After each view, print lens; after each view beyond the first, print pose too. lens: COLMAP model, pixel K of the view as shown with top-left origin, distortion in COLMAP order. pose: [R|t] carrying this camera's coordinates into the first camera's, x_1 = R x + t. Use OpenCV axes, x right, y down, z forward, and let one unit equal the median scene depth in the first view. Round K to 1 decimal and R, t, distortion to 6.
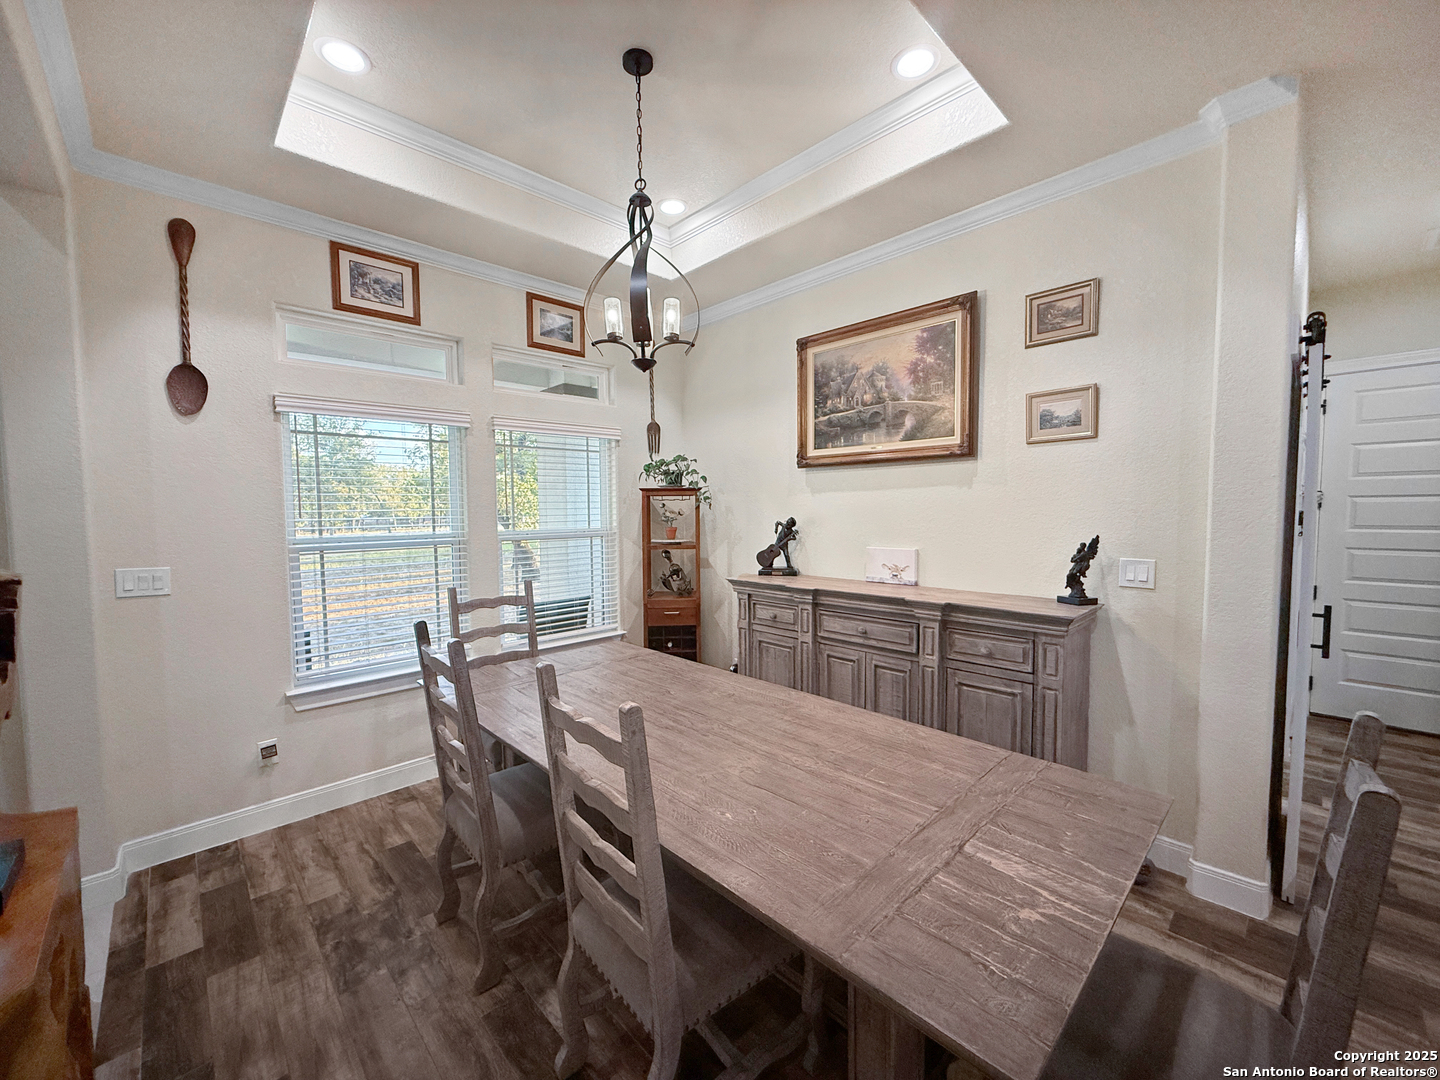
lens RADIAL K [[573.4, 0, 717.1], [0, 573.4, 540.2], [0, 0, 1]] dist [-0.000168, 0.000113]
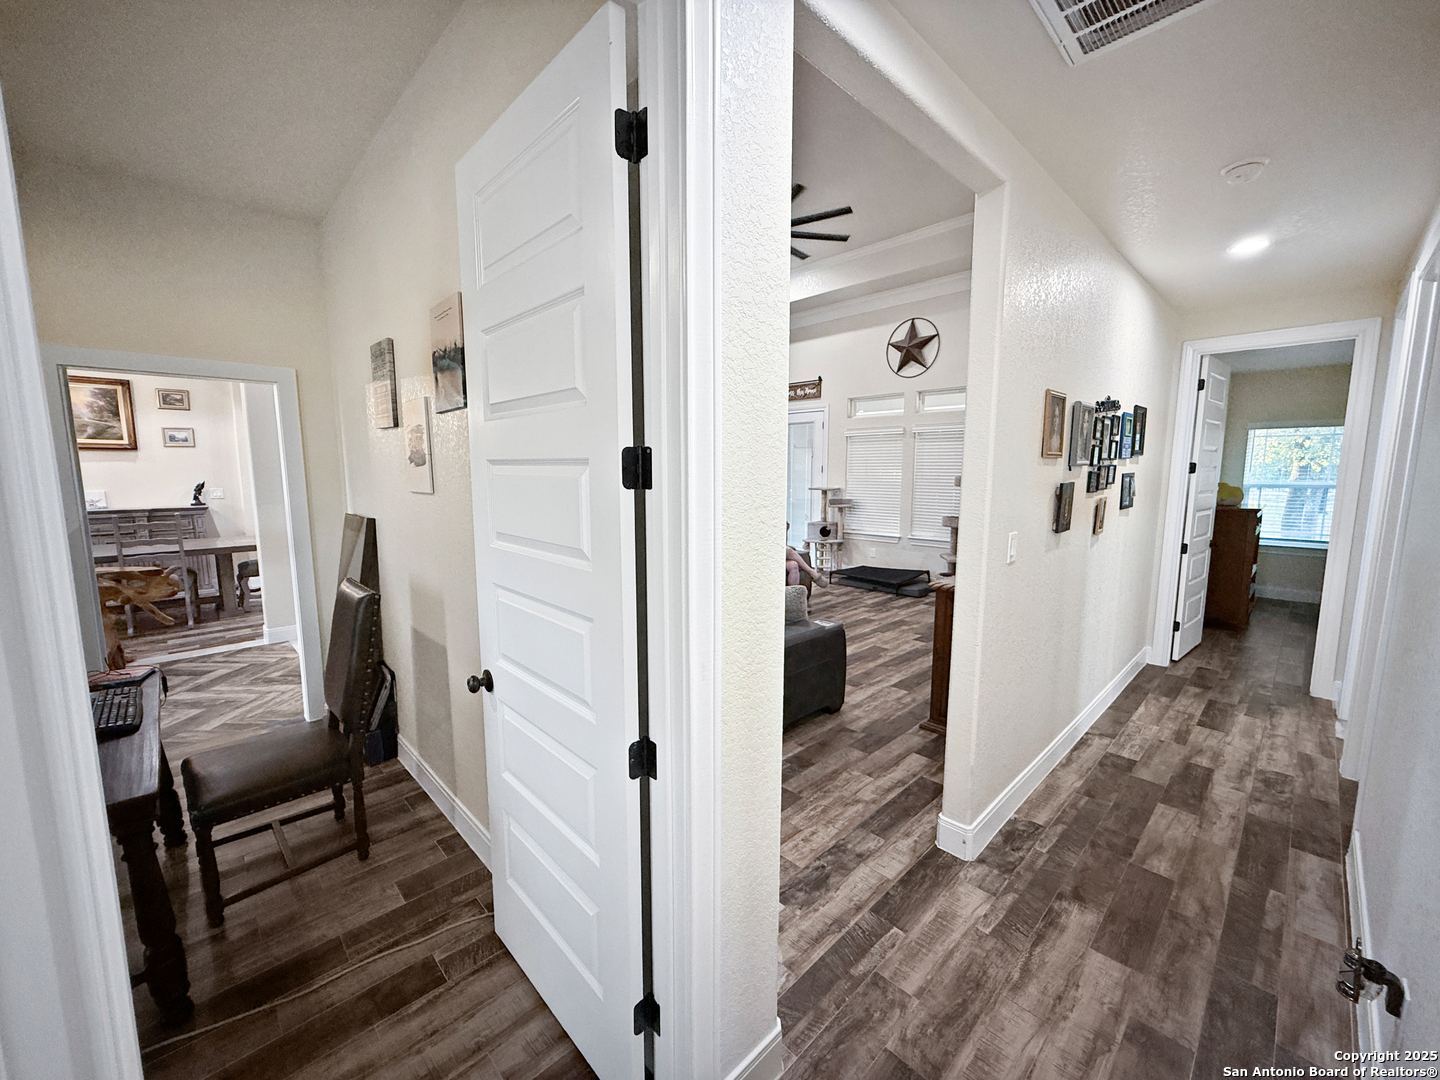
lens RADIAL K [[573.4, 0, 717.1], [0, 573.4, 540.2], [0, 0, 1]] dist [-0.000168, 0.000113]
pose [[0.001390, -0.116870, 0.993146, -1.302892], [0.055370, 0.991633, 0.116614, 0.054027], [-0.998465, 0.054828, 0.007850, -0.931207]]
